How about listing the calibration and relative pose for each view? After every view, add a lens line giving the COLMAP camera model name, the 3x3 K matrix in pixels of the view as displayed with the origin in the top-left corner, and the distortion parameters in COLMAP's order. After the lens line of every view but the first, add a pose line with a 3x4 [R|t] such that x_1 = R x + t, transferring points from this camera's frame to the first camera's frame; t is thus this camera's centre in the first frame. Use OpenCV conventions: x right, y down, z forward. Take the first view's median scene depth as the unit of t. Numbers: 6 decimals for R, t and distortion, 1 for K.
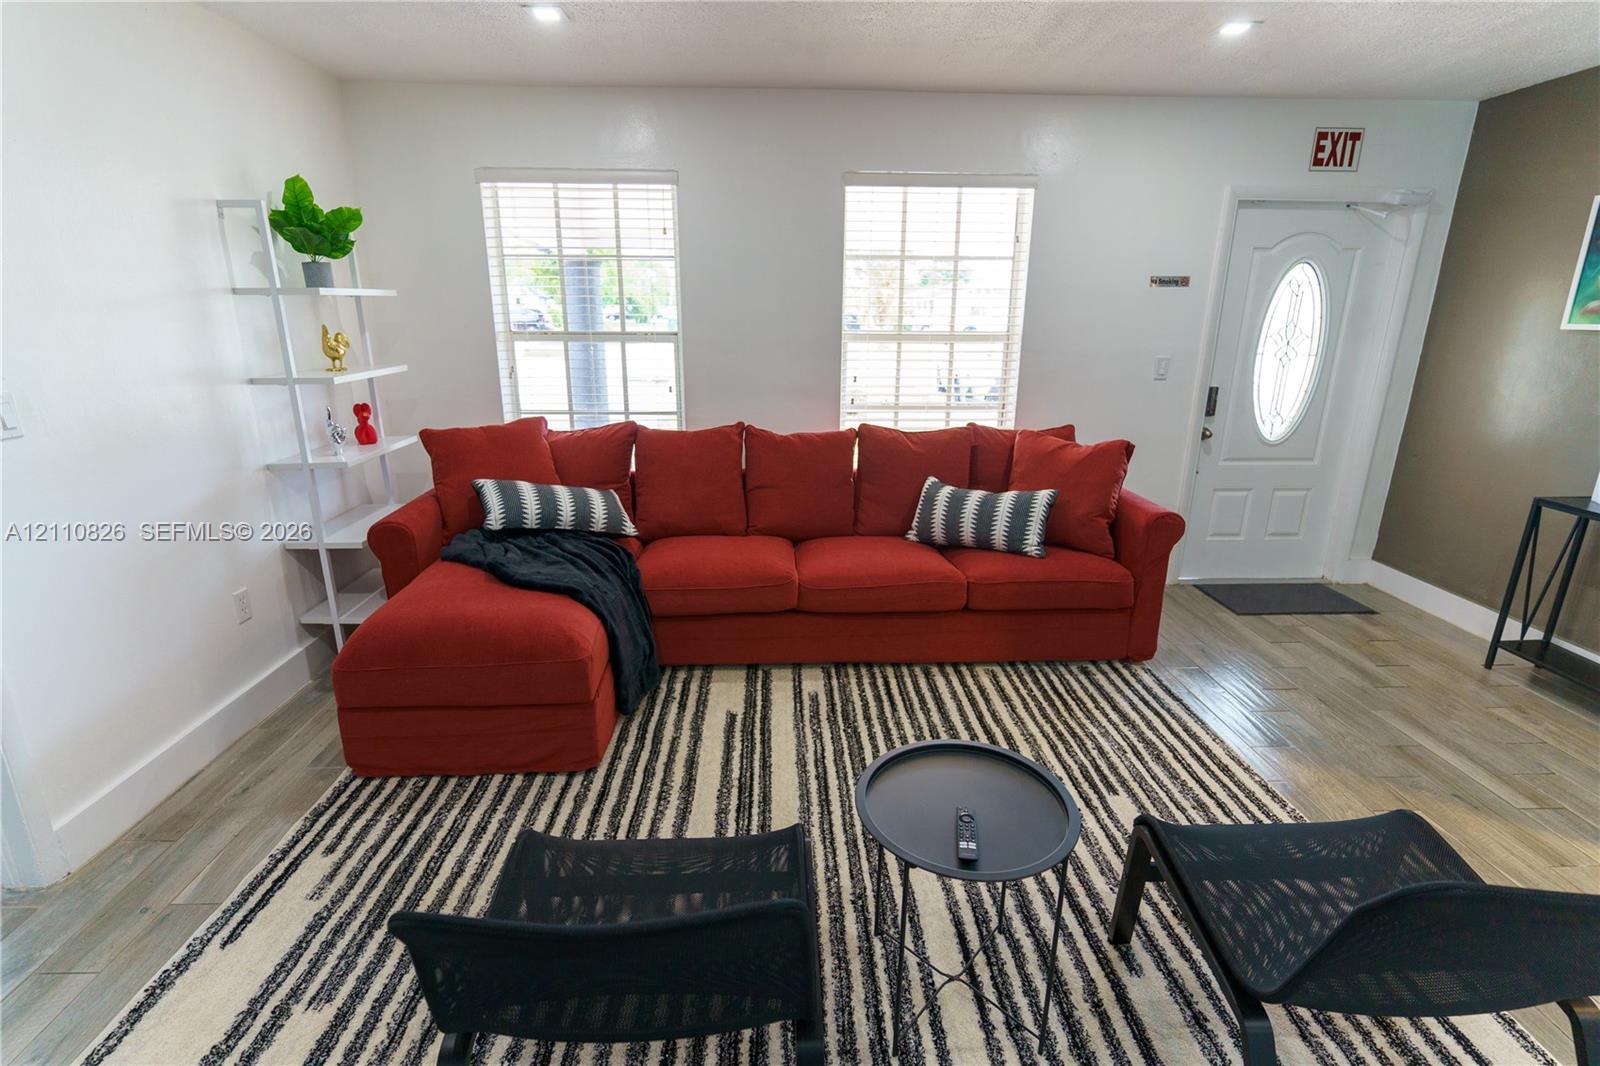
lens RADIAL K [[763.1, 0, 810.5], [0, 763.1, 531.6], [0, 0, 1]] dist [0.000795, -0.000864]
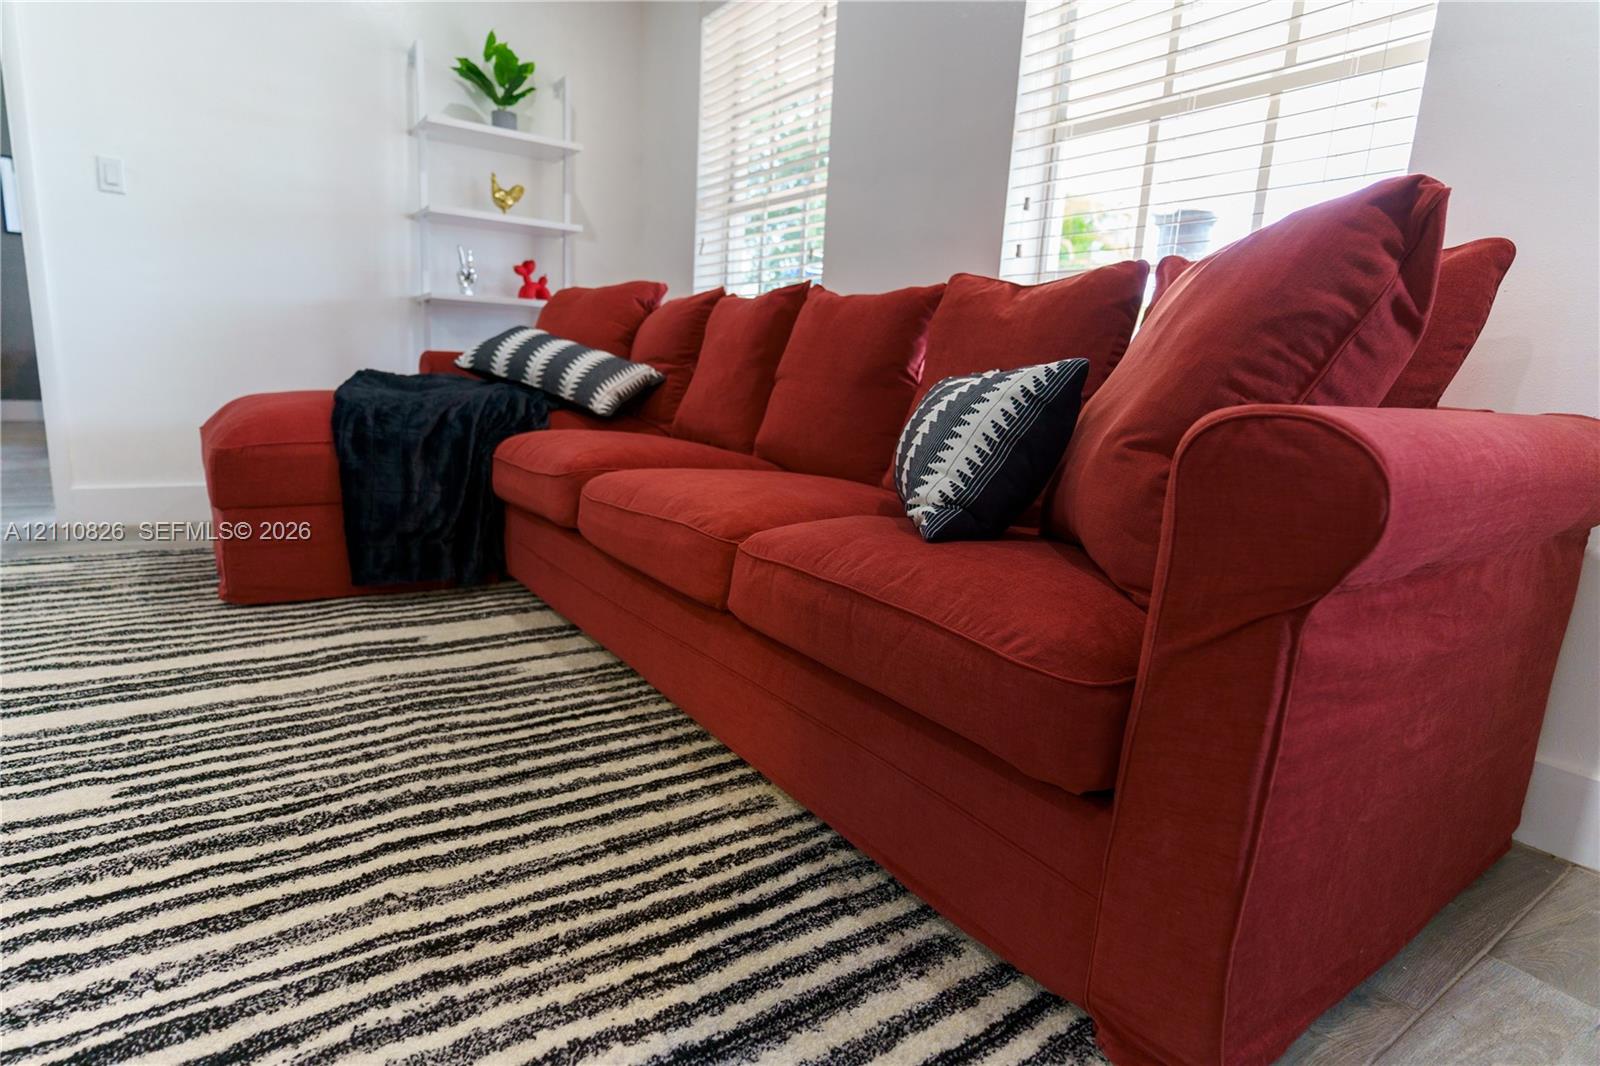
lens RADIAL K [[861.7, 0, 811.0], [0, 861.7, 541.5], [0, 0, 1]] dist [-0.000472, 0.001476]
pose [[0.521359, 0.180738, -0.833977, 0.602660], [-0.292616, 0.955923, 0.024237, 0.046476], [0.801599, 0.231399, 0.551266, 0.797186]]
